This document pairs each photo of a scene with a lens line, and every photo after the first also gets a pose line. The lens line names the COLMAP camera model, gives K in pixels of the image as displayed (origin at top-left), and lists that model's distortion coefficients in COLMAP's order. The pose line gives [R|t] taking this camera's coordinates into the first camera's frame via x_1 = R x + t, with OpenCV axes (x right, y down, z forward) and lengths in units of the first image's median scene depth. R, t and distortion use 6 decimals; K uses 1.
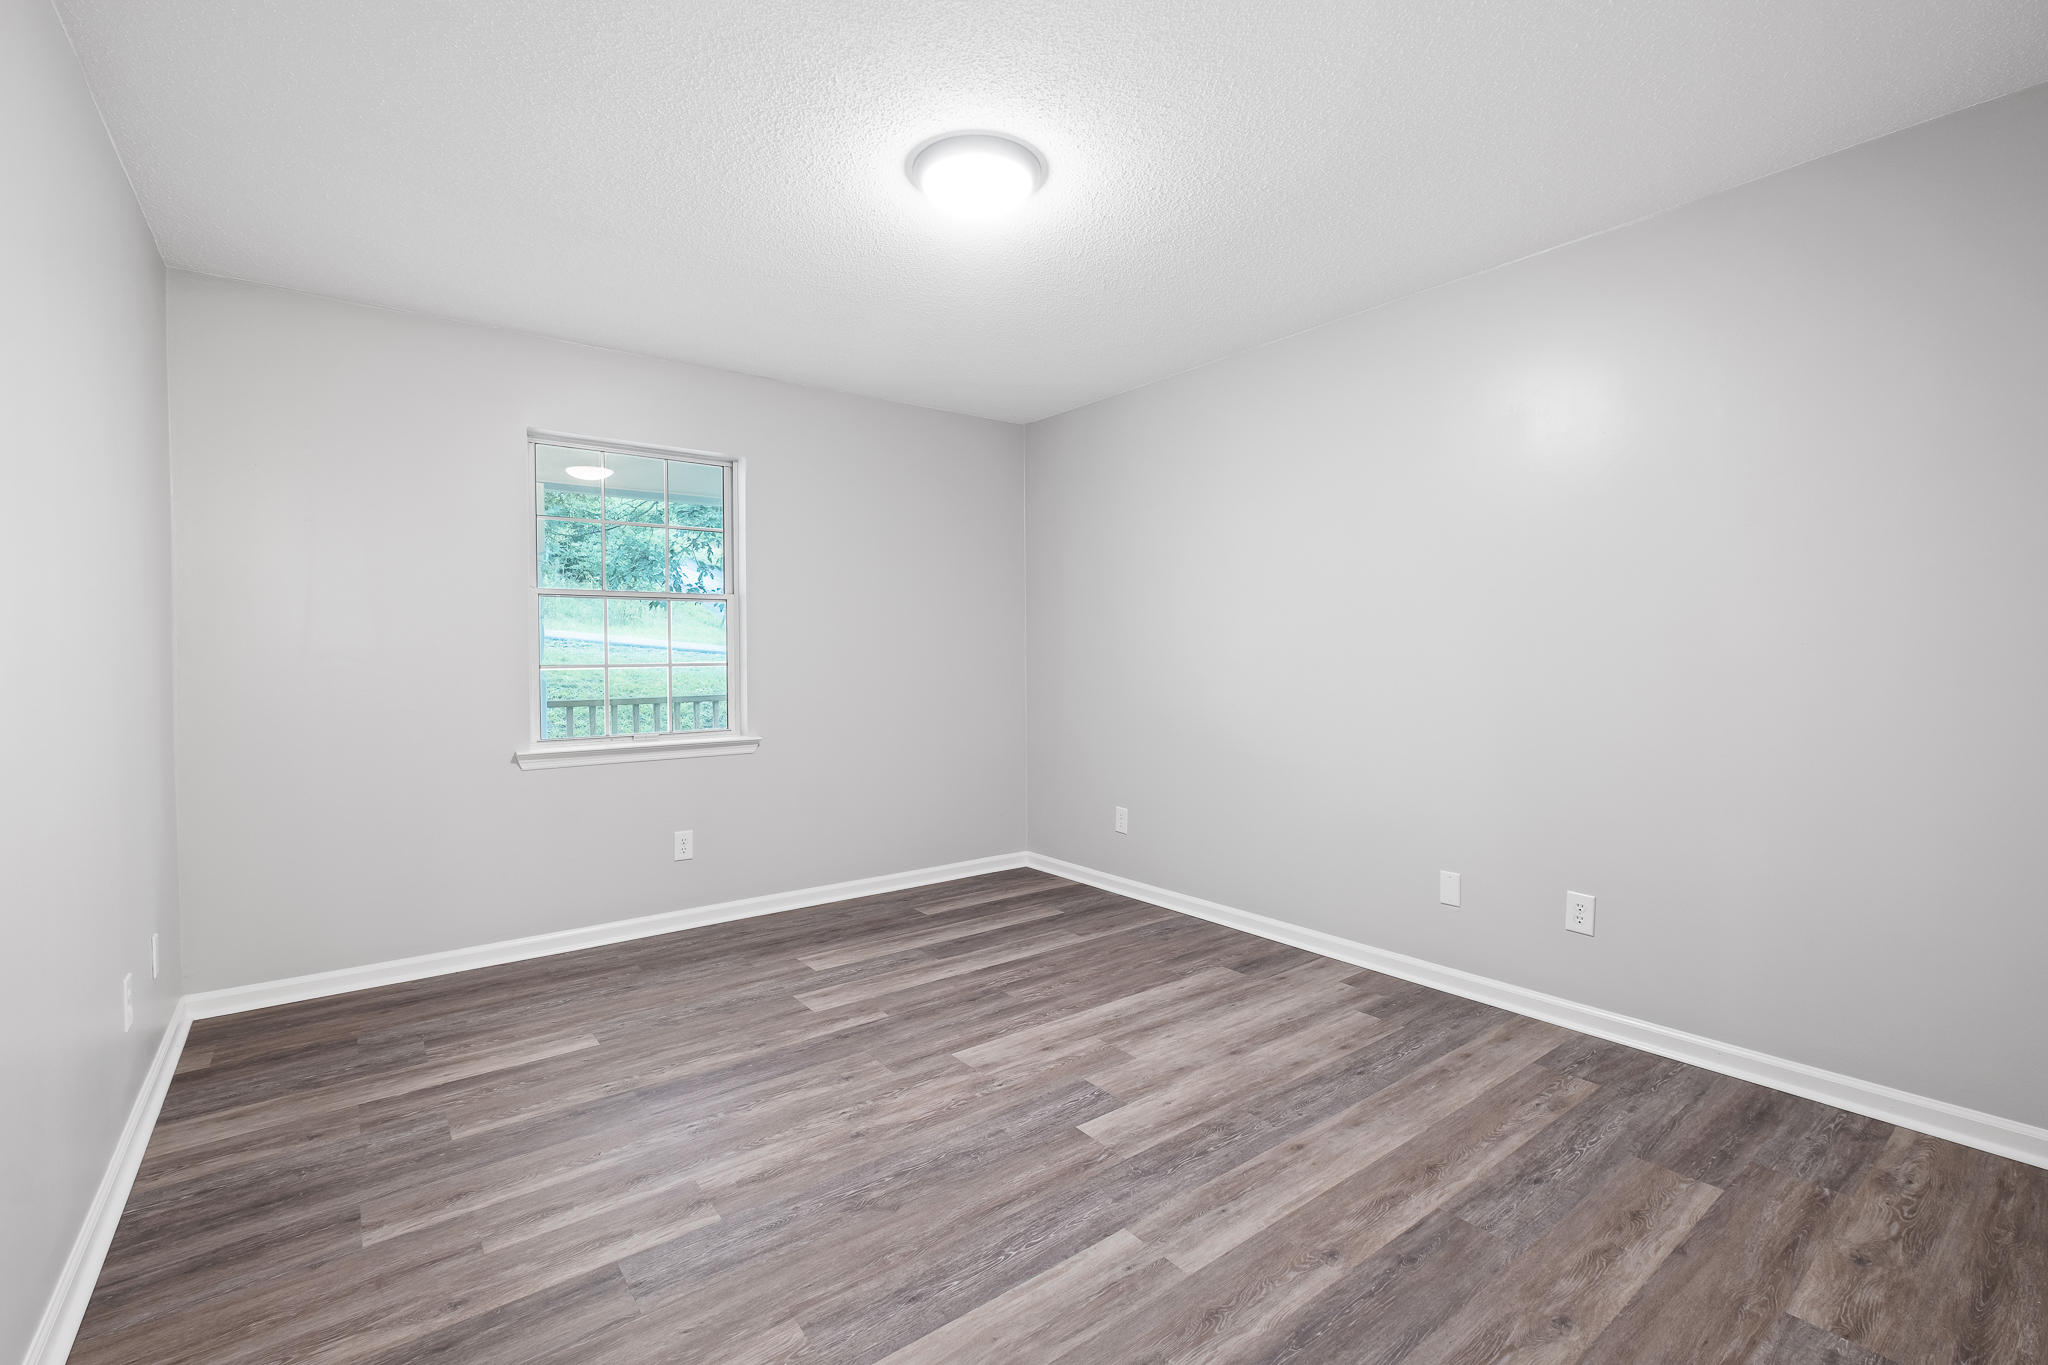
lens RADIAL K [[908.6, 0, 1025.3], [0, 908.6, 676.6], [0, 0, 1]] dist [-0.005898, -0.000246]
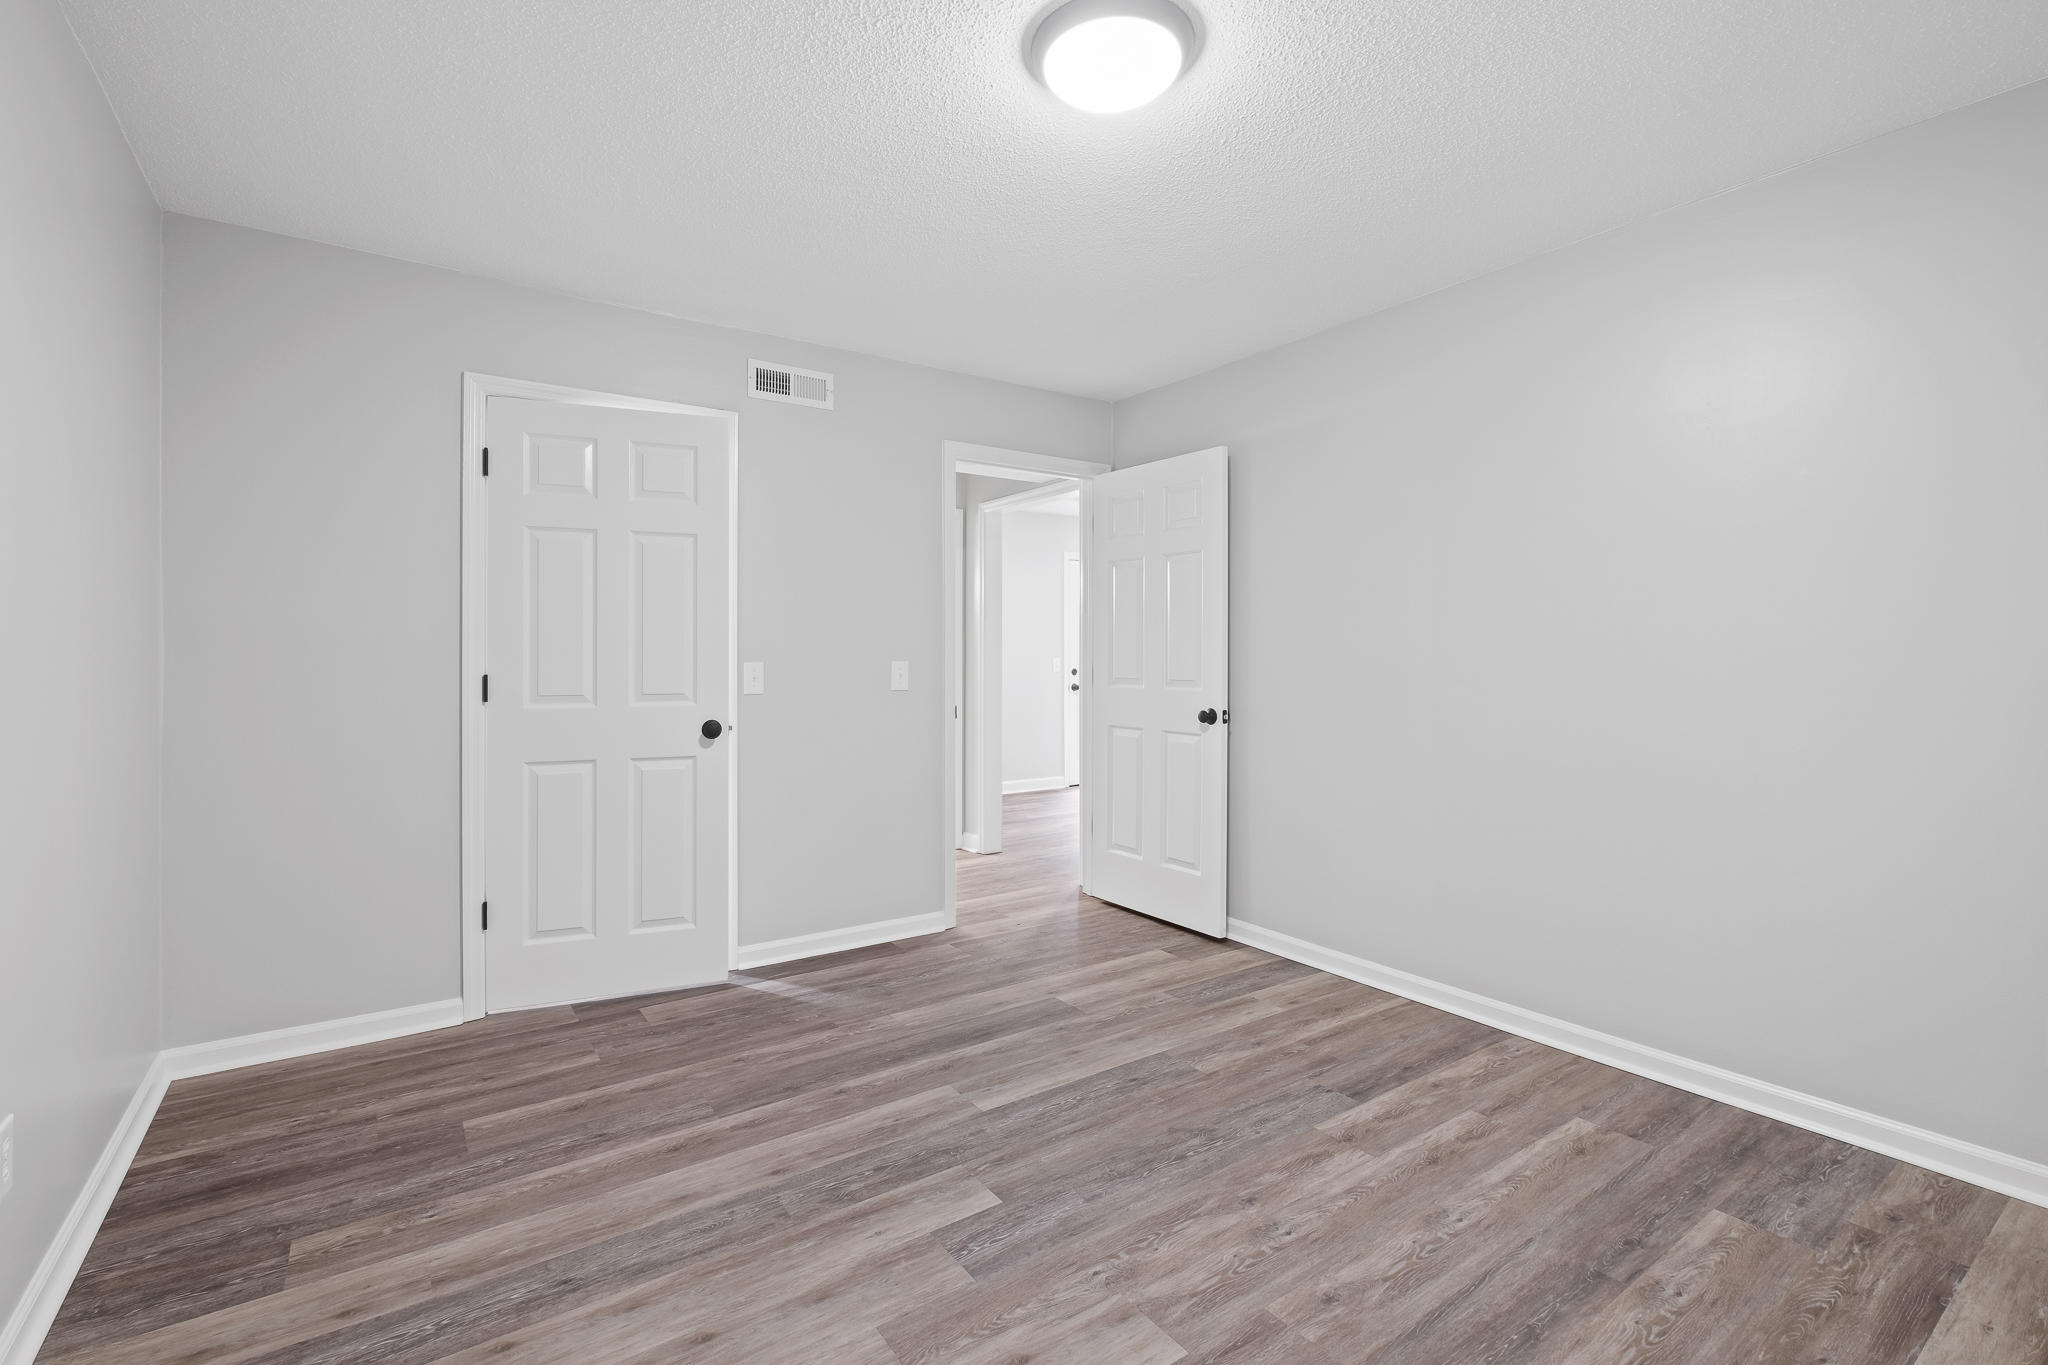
lens RADIAL K [[908.6, 0, 1022.5], [0, 908.6, 673.2], [0, 0, 1]] dist [-0.005898, -0.000246]
pose [[-0.998977, 0.005995, 0.044815, -0.005777], [0.007935, 0.999033, 0.043237, -0.052361], [-0.044512, 0.043548, -0.998059, 1.969910]]
